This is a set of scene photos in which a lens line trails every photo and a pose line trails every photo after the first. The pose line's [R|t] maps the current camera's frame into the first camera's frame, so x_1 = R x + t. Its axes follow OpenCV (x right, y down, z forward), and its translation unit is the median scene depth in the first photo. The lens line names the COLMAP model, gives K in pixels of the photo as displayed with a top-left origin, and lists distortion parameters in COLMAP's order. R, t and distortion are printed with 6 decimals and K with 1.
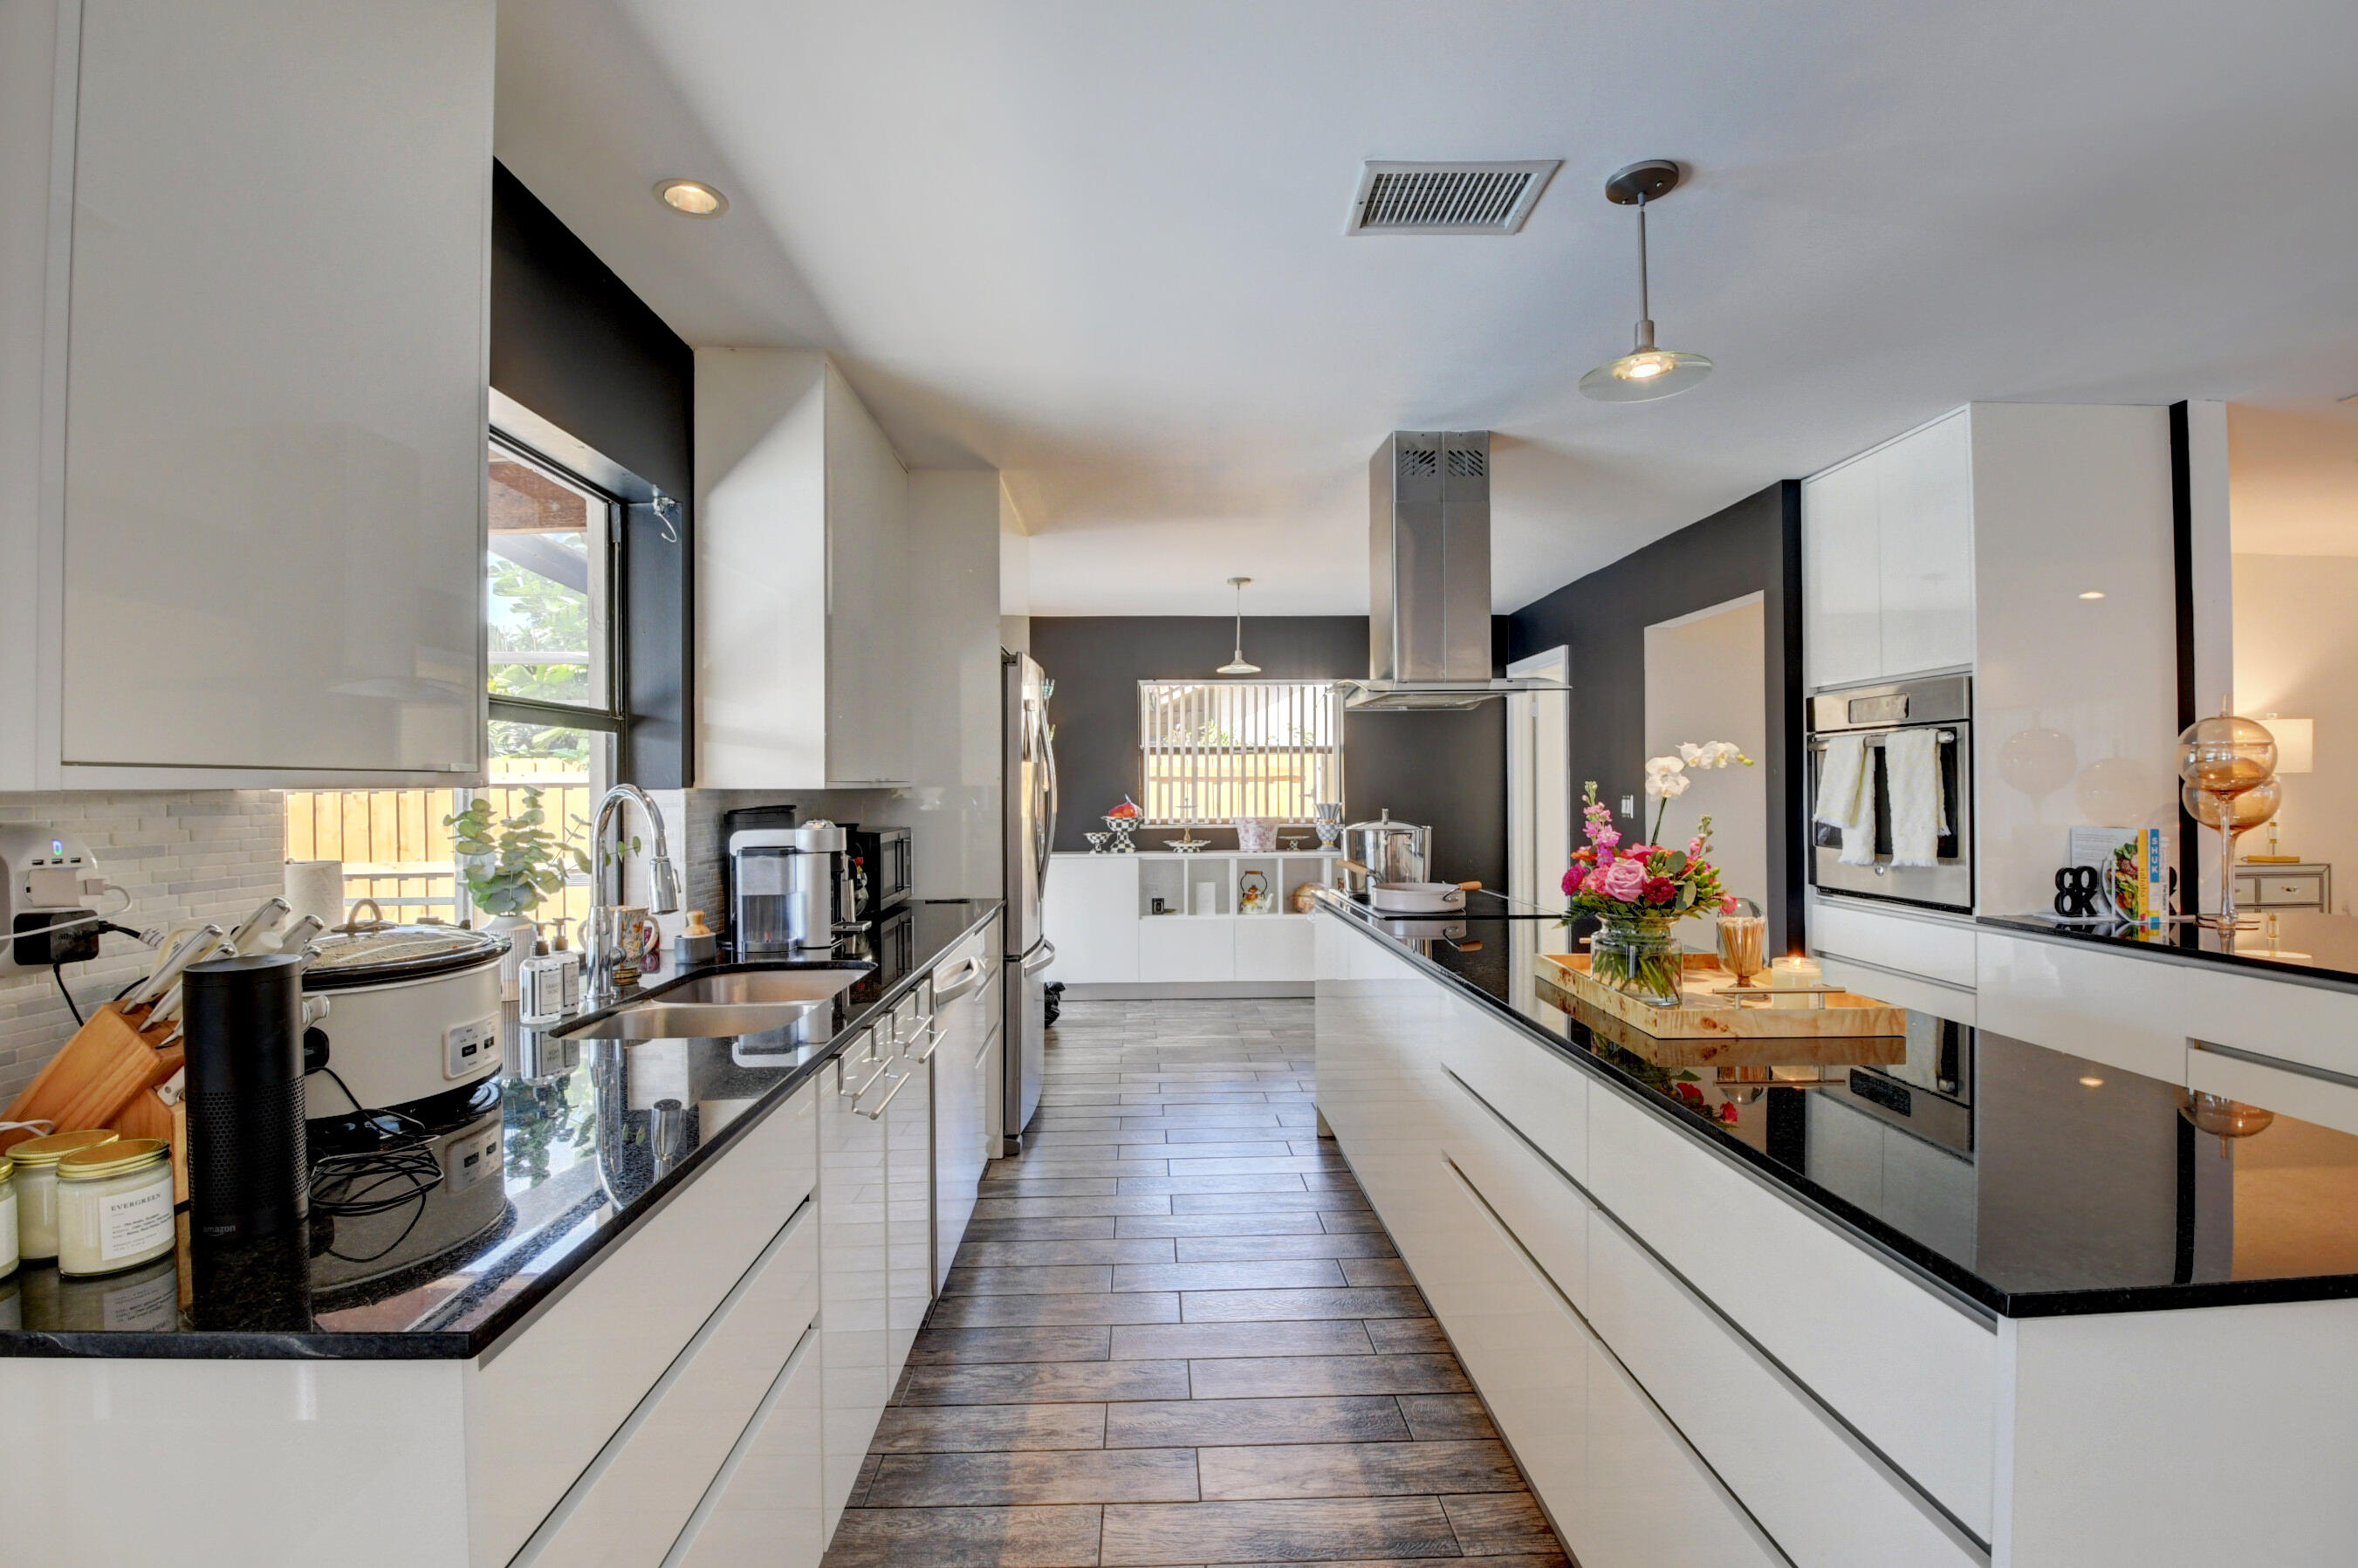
lens RADIAL K [[1038.3, 0, 1176.5], [0, 1038.3, 788.4], [0, 0, 1]] dist [0.011705, -0.023144]
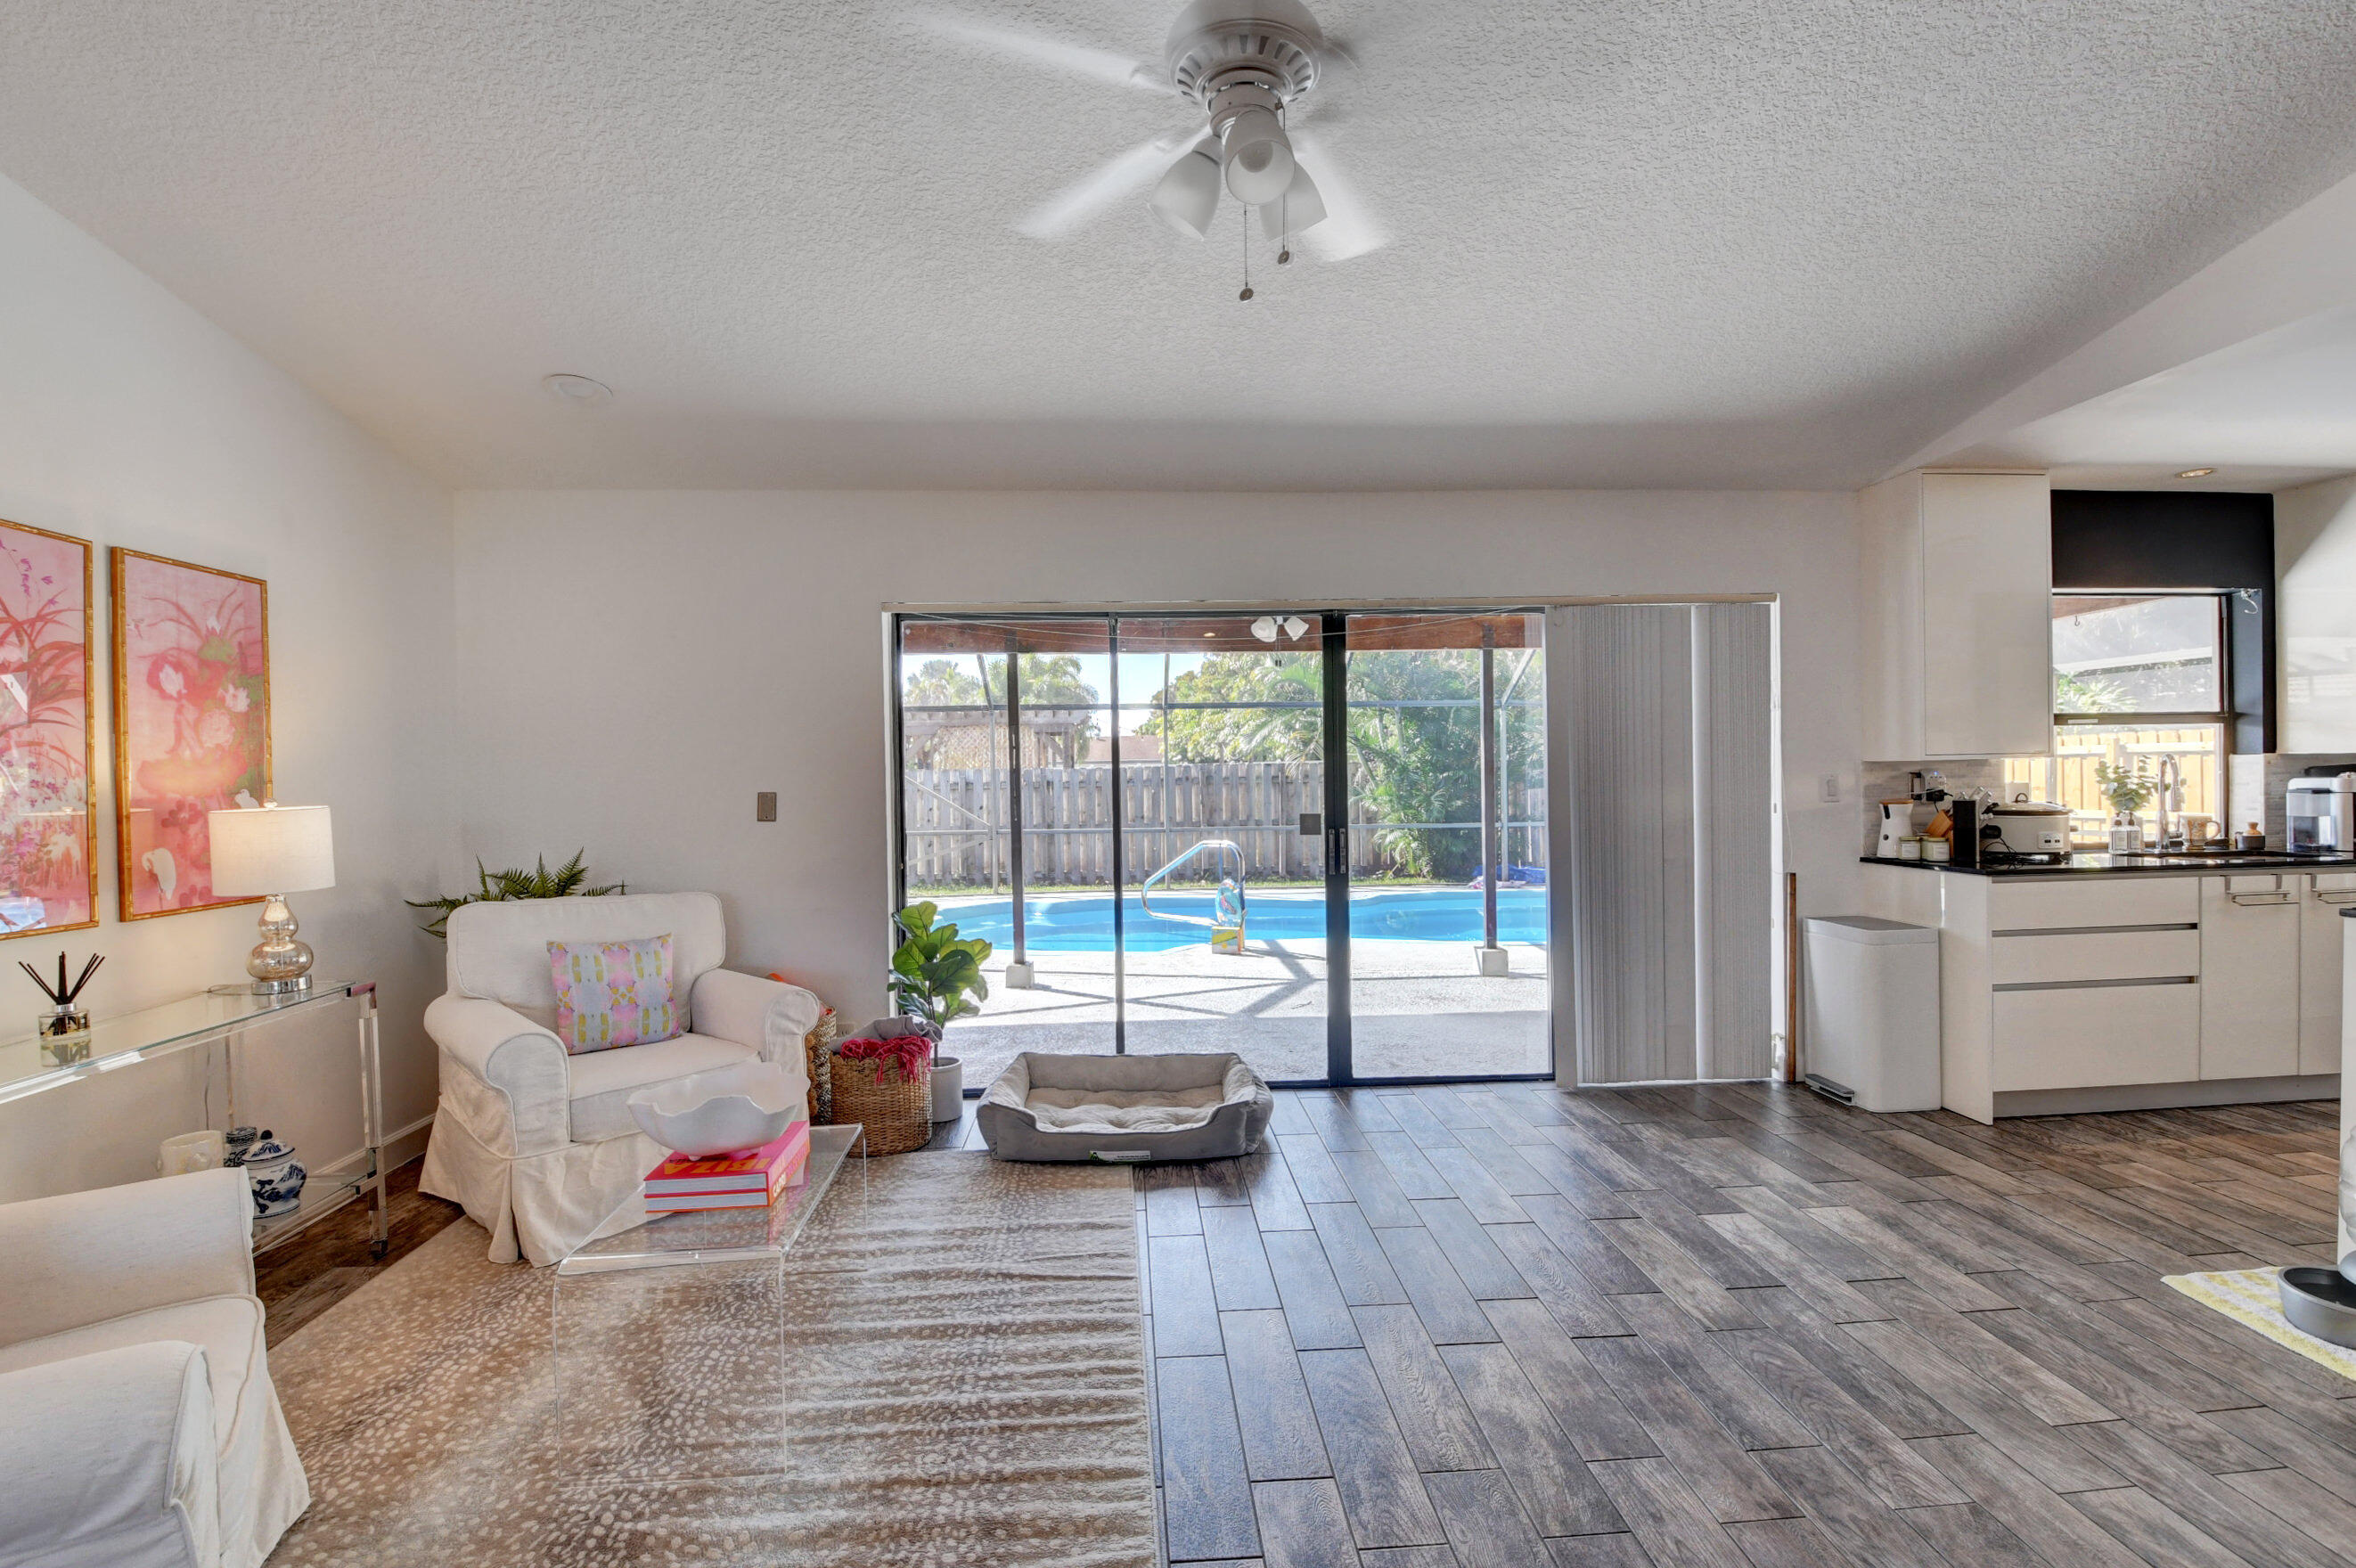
lens RADIAL K [[1056.0, 0, 1173.2], [0, 1056.0, 790.3], [0, 0, 1]] dist [0.008630, -0.024520]
pose [[0.016805, 0.020705, -0.999644, 0.892737], [0.018457, 0.999609, 0.021014, -0.007014], [0.999688, -0.018803, 0.016417, -0.619604]]
